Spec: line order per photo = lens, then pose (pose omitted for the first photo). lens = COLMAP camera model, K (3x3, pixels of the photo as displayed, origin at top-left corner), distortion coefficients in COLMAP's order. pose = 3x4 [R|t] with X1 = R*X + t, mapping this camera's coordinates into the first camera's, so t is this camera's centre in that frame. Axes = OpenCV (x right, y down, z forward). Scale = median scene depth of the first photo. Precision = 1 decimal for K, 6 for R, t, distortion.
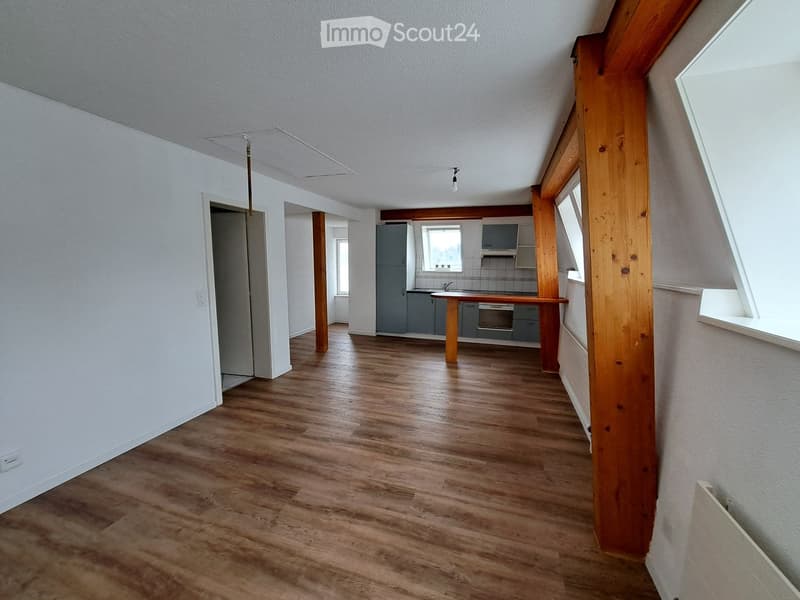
lens RADIAL K [[328.8, 0, 400.0], [0, 328.8, 300.0], [0, 0, 1]] dist [-0.000281, 0.000003]
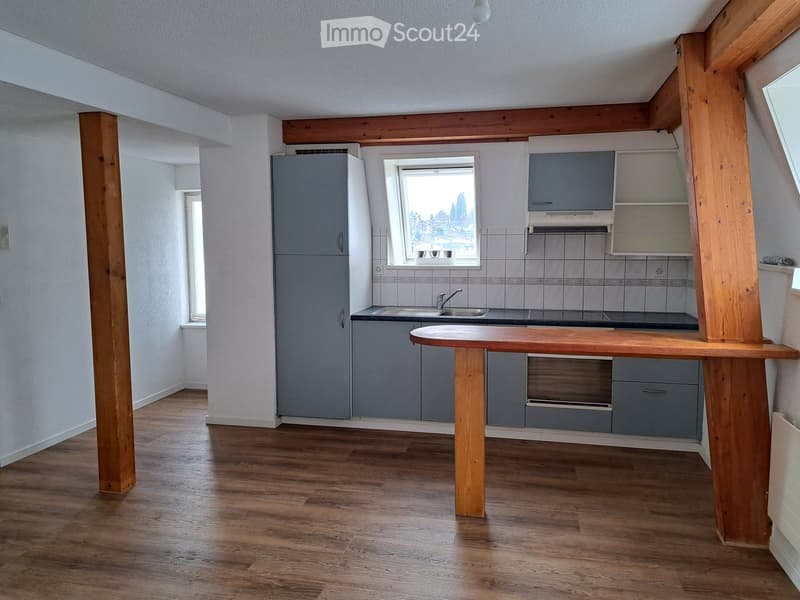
lens RADIAL K [[621.3, 0, 399.7], [0, 621.3, 276.9], [0, 0, 1]] dist [0.144997, -0.000861]
pose [[0.996195, -0.019252, 0.085002, 0.017311], [0.023787, 0.998329, -0.052672, -0.035891], [-0.083846, 0.054494, 0.994988, 0.230532]]
